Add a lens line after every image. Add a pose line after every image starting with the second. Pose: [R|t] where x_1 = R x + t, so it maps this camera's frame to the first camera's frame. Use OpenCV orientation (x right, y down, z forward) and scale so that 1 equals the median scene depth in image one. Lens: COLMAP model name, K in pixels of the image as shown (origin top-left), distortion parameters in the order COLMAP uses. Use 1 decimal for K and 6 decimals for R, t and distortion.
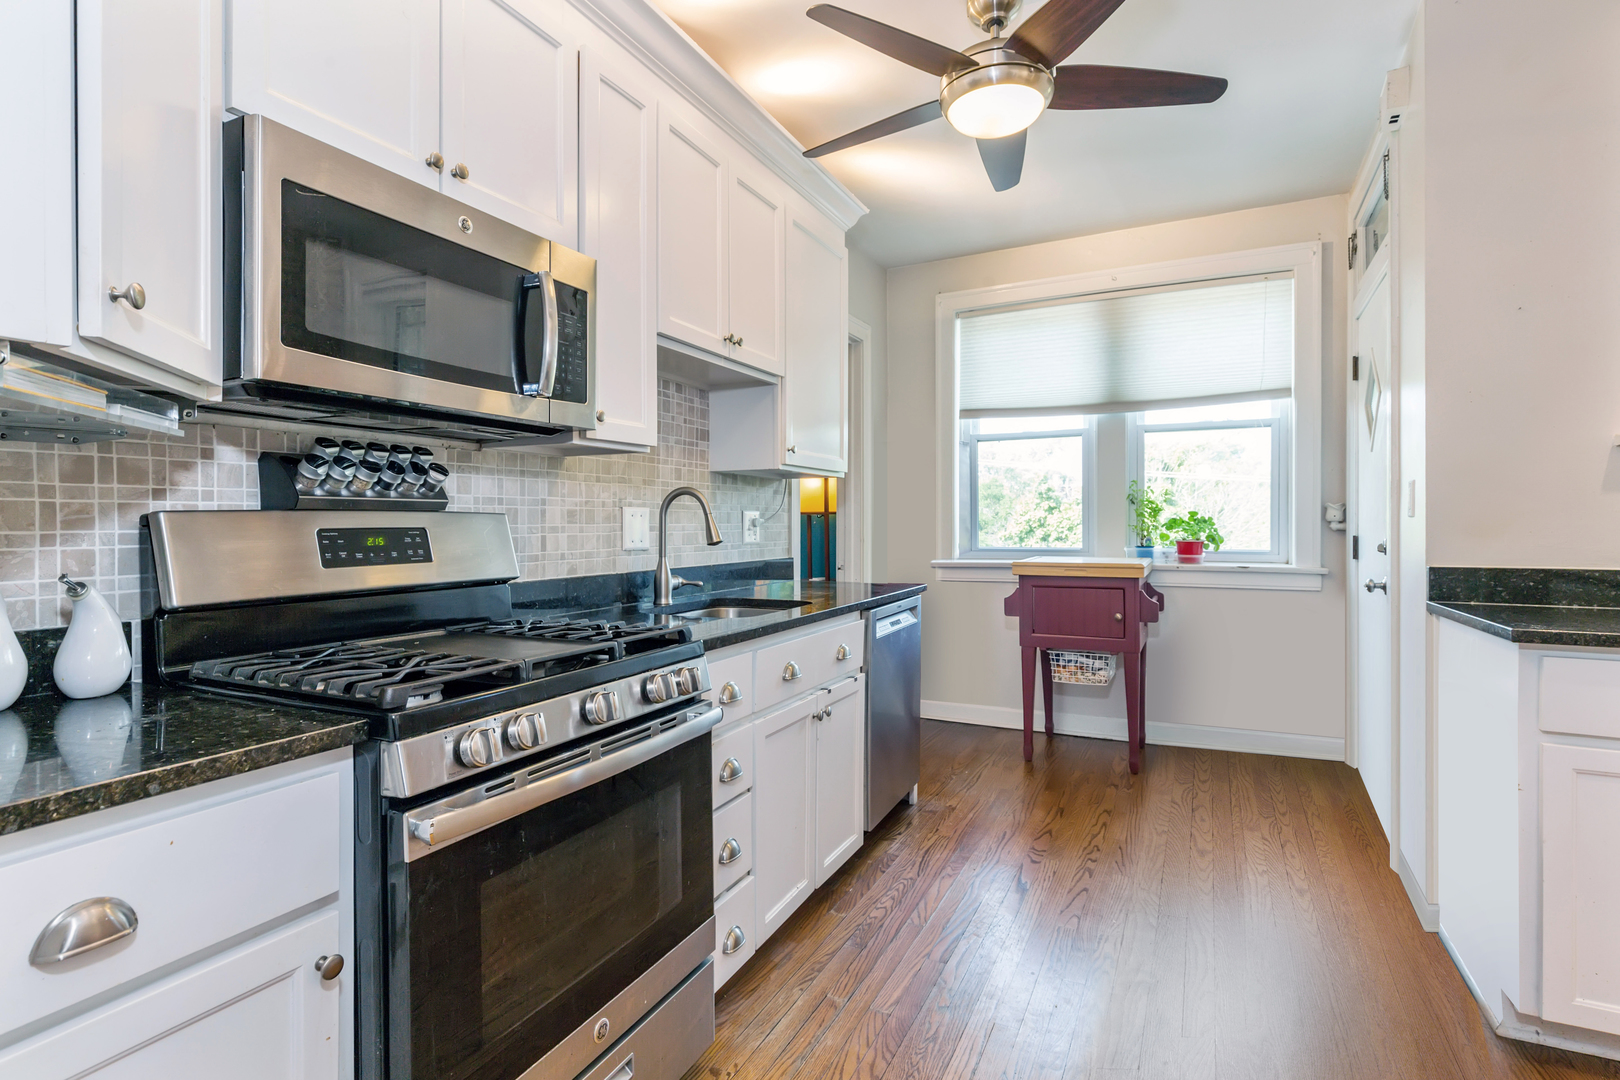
lens RADIAL K [[806.1, 0, 810.3], [0, 806.1, 520.7], [0, 0, 1]] dist [-0.000969, -0.000259]
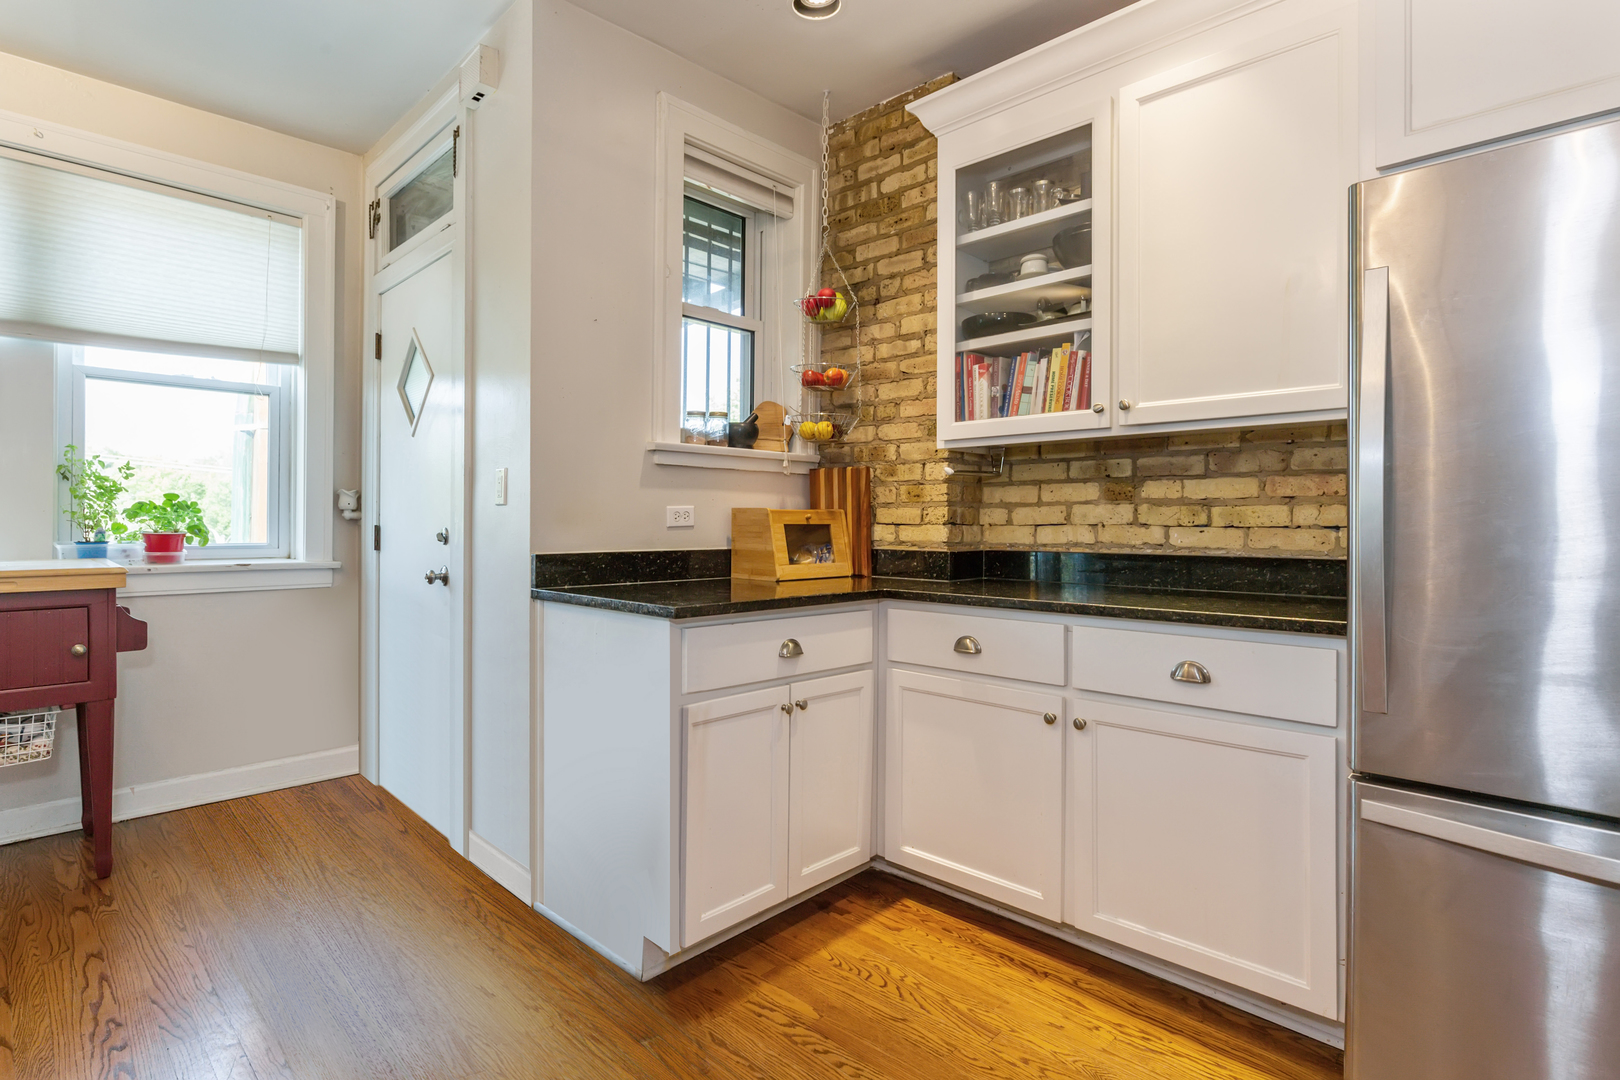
lens RADIAL K [[806.1, 0, 810.3], [0, 806.1, 520.7], [0, 0, 1]] dist [-0.000969, -0.000259]
pose [[0.312456, 0.002609, 0.949928, -0.050916], [-0.012048, 0.999927, 0.001217, 0.005621], [-0.949856, -0.011825, 0.312465, 0.210758]]
